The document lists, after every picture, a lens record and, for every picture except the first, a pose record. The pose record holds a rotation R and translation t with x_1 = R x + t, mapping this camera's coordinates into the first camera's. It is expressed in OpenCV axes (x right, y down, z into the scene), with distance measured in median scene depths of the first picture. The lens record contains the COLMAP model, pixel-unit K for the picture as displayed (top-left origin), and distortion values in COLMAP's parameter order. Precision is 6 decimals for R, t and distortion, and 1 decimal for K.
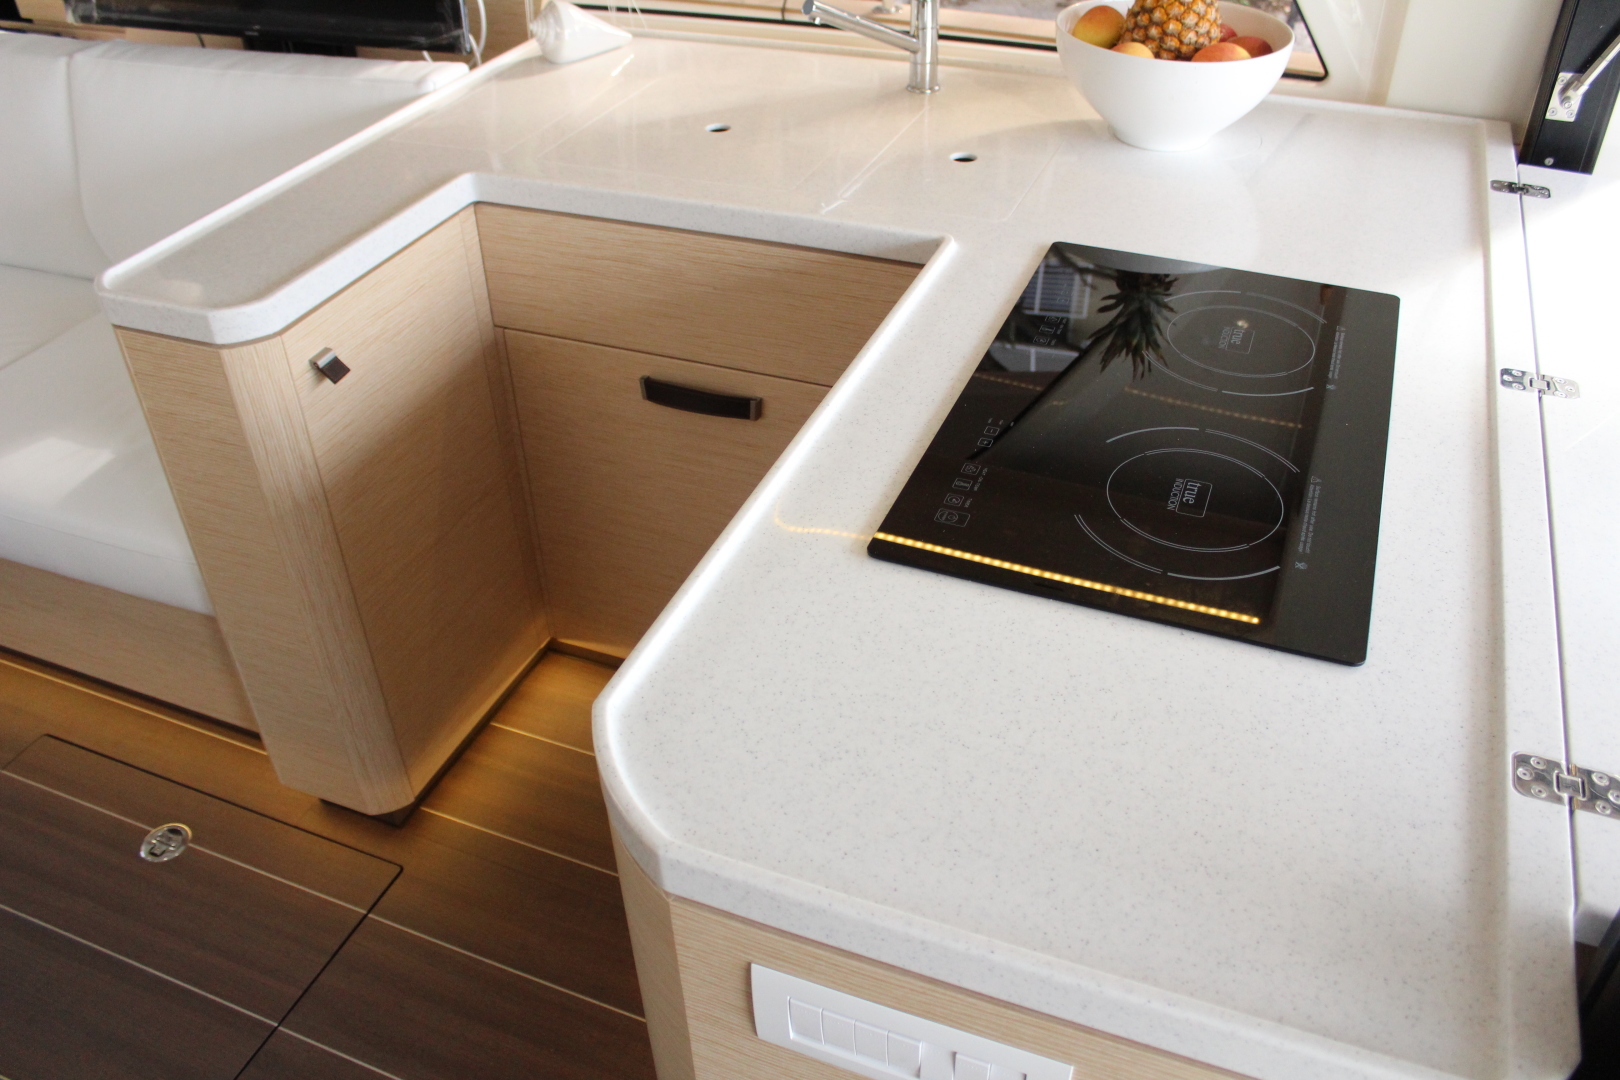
lens RADIAL K [[1341.0, 0, 806.5], [0, 1341.0, 525.3], [0, 0, 1]] dist [-0.164226, 0.144321]
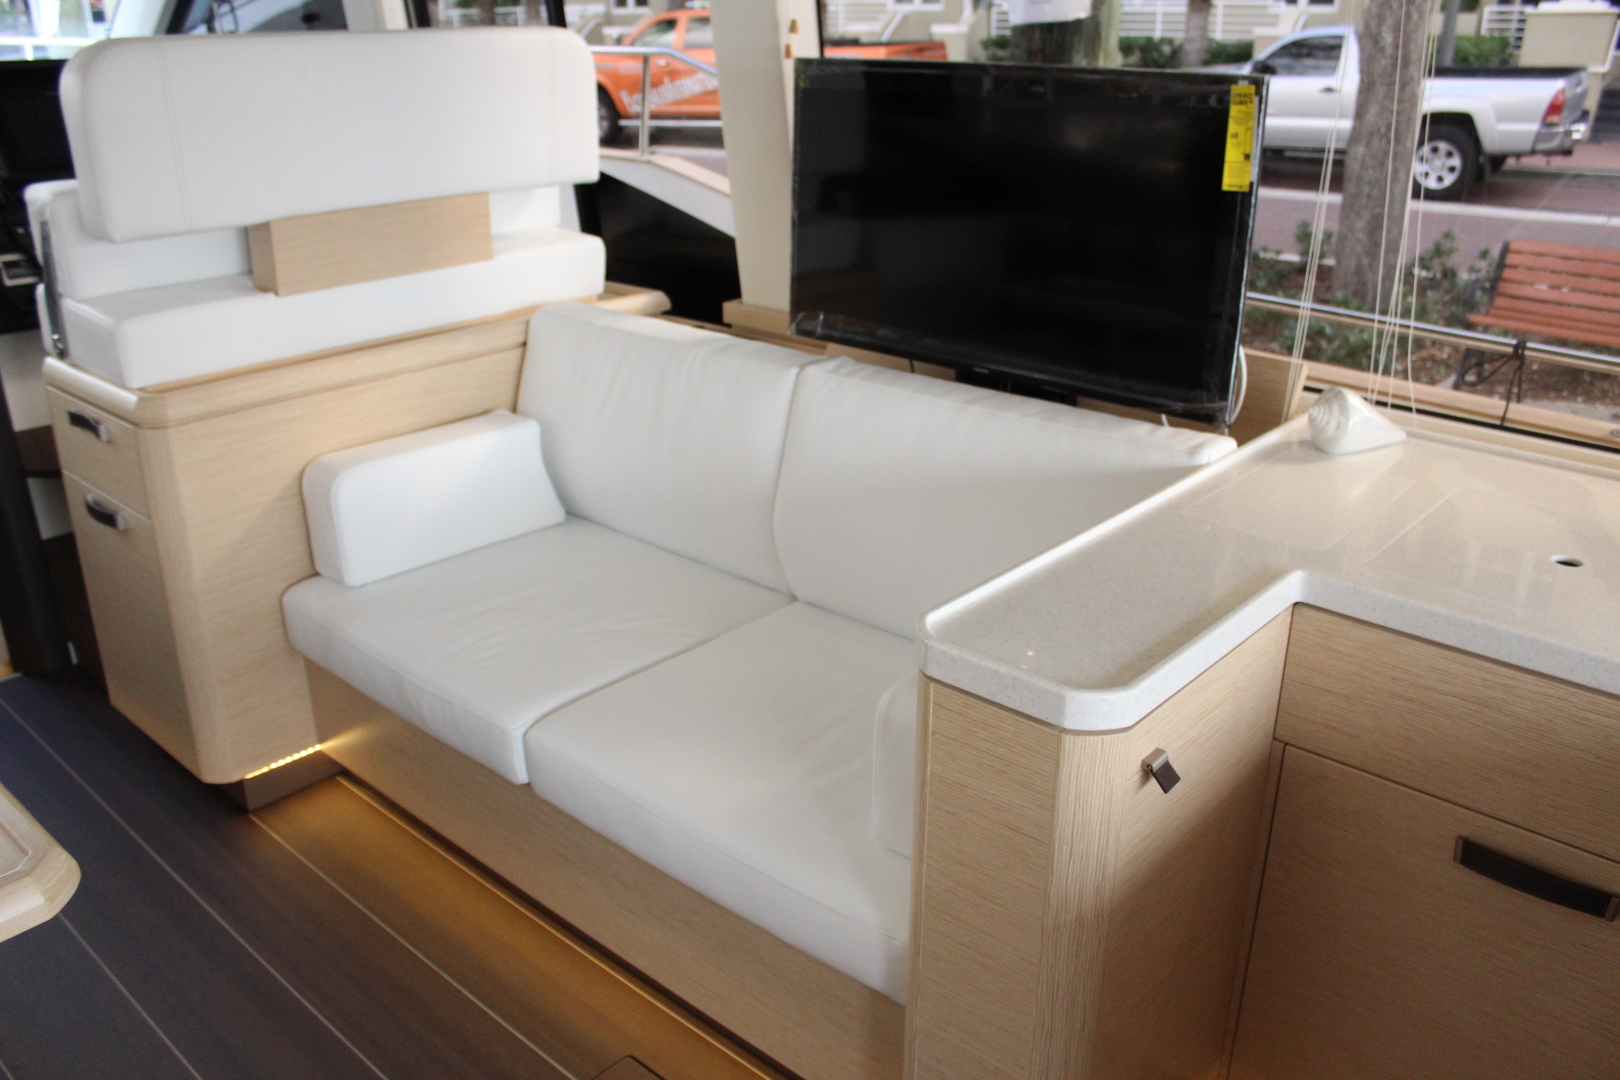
lens RADIAL K [[1341.0, 0, 806.5], [0, 1341.0, 525.3], [0, 0, 1]] dist [-0.164226, 0.144321]
pose [[0.939021, 0.148314, -0.310231, -0.294254], [-0.220511, 0.951993, -0.212329, -0.034299], [0.263846, 0.267791, 0.926646, 0.079676]]
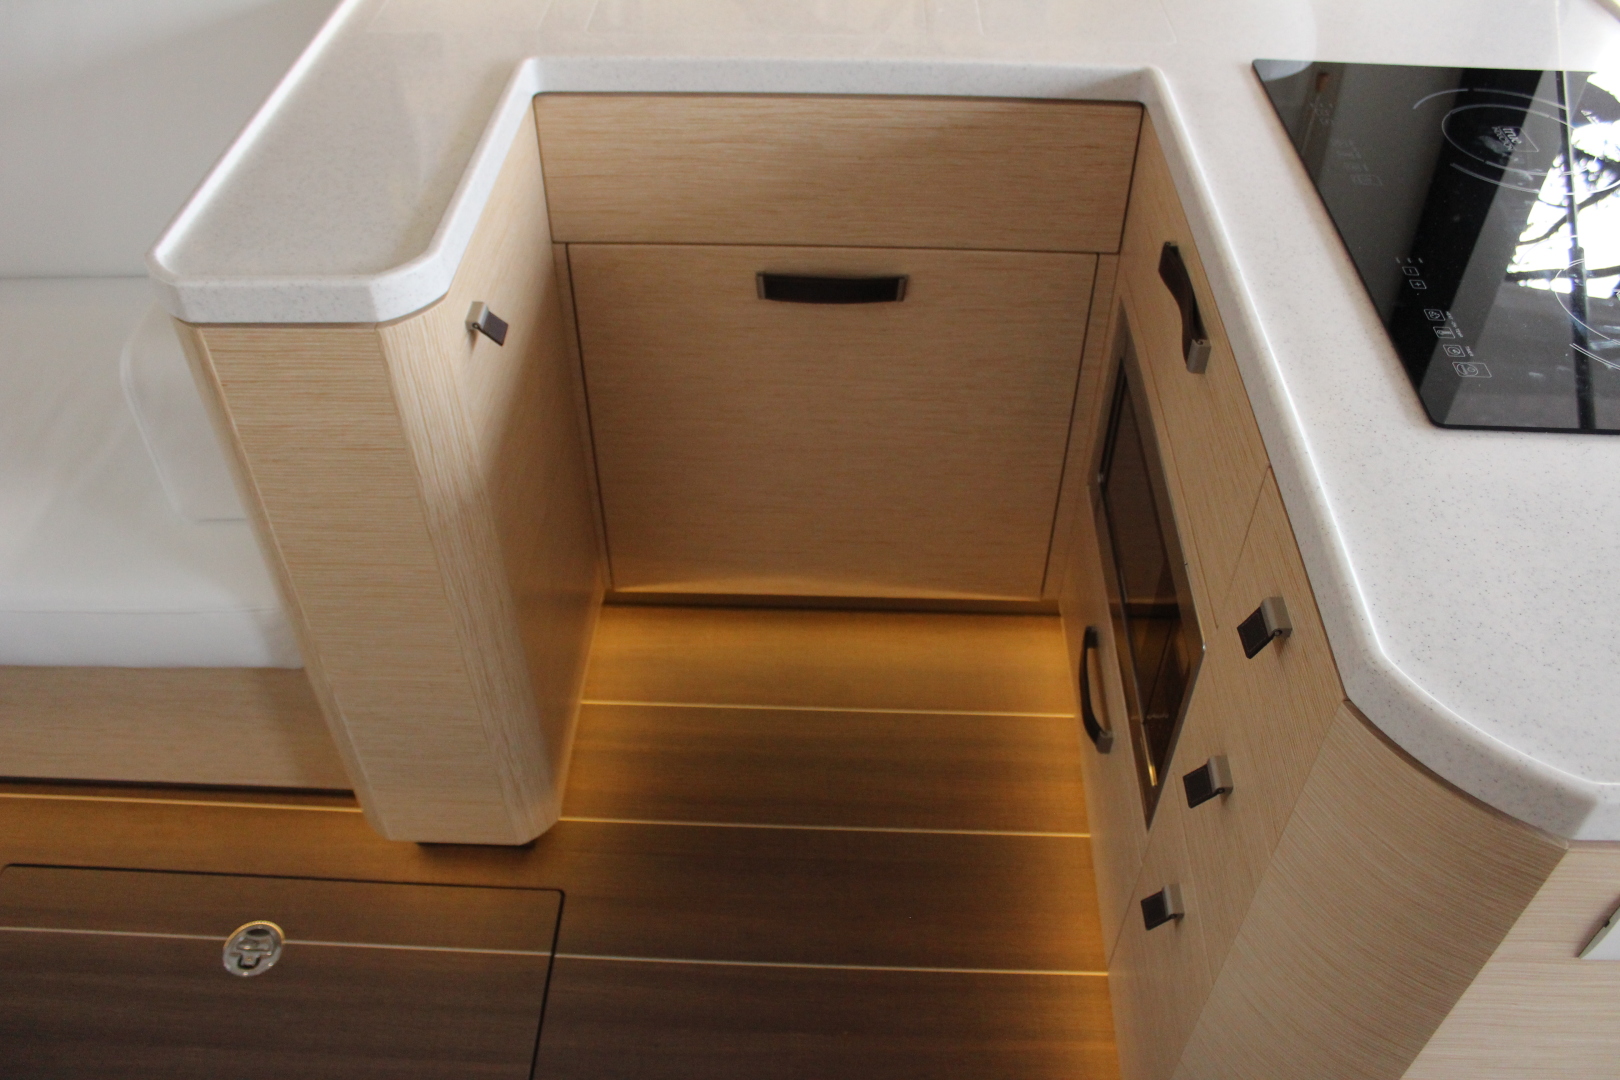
lens RADIAL K [[1341.0, 0, 806.5], [0, 1341.0, 525.3], [0, 0, 1]] dist [-0.164226, 0.144321]
pose [[0.937238, -0.219870, 0.270634, -0.370903], [0.186769, 0.971963, 0.142845, -0.071889], [-0.294454, -0.083333, 0.952026, 0.162067]]
